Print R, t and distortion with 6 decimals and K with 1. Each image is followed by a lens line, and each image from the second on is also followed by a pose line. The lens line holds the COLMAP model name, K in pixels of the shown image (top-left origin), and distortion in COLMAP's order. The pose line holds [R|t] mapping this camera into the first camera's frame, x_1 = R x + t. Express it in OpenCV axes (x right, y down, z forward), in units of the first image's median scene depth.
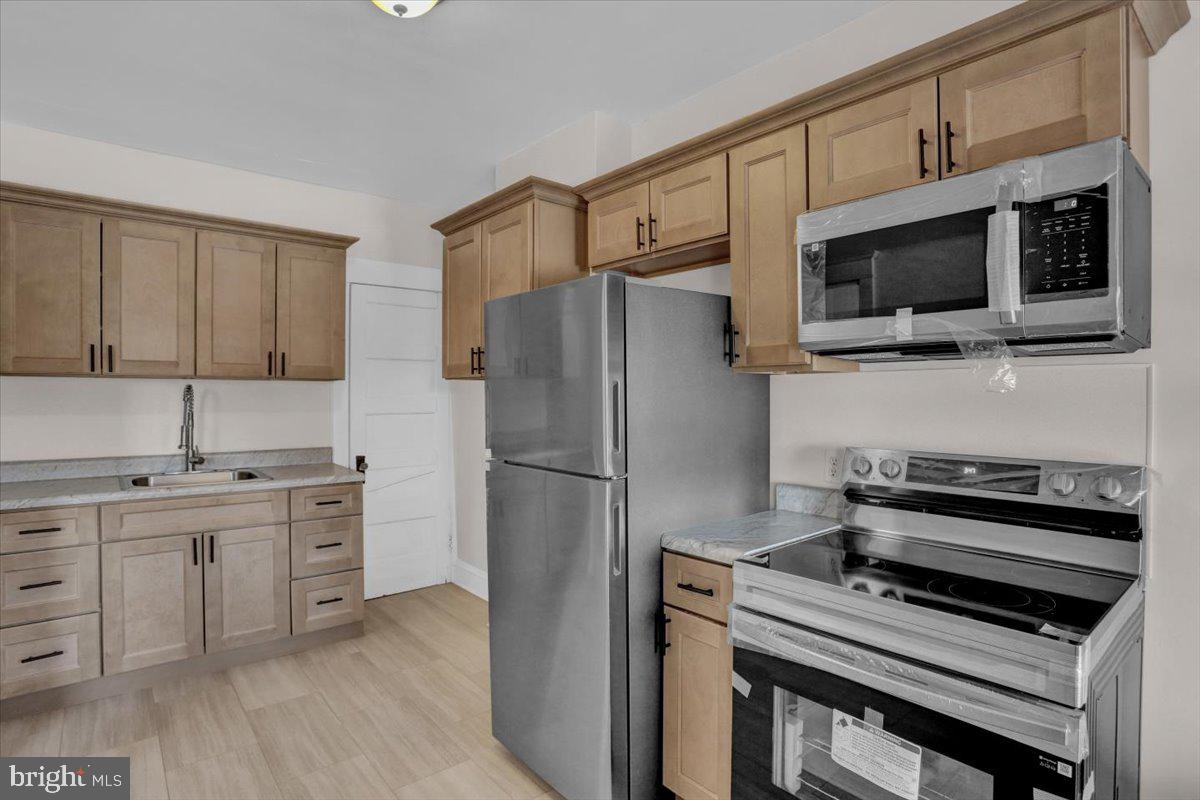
lens RADIAL K [[612.2, 0, 599.4], [0, 612.2, 397.8], [0, 0, 1]] dist [-0.015723, 0.001538]
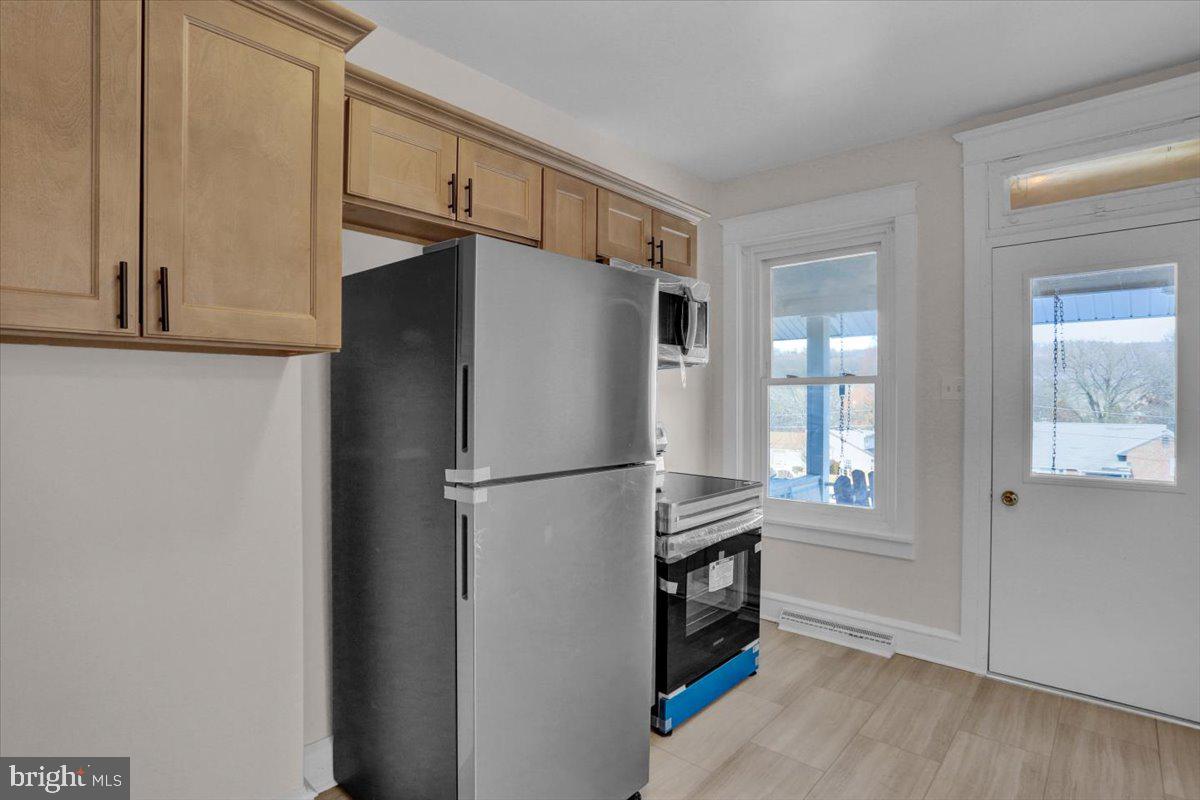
lens RADIAL K [[612.2, 0, 599.4], [0, 612.2, 395.0], [0, 0, 1]] dist [-0.015723, 0.001538]
pose [[-0.120615, -0.012608, 0.992619, -1.356405], [-0.000397, 0.999920, 0.012652, -0.006746], [-0.992699, 0.001132, -0.120610, 1.543471]]
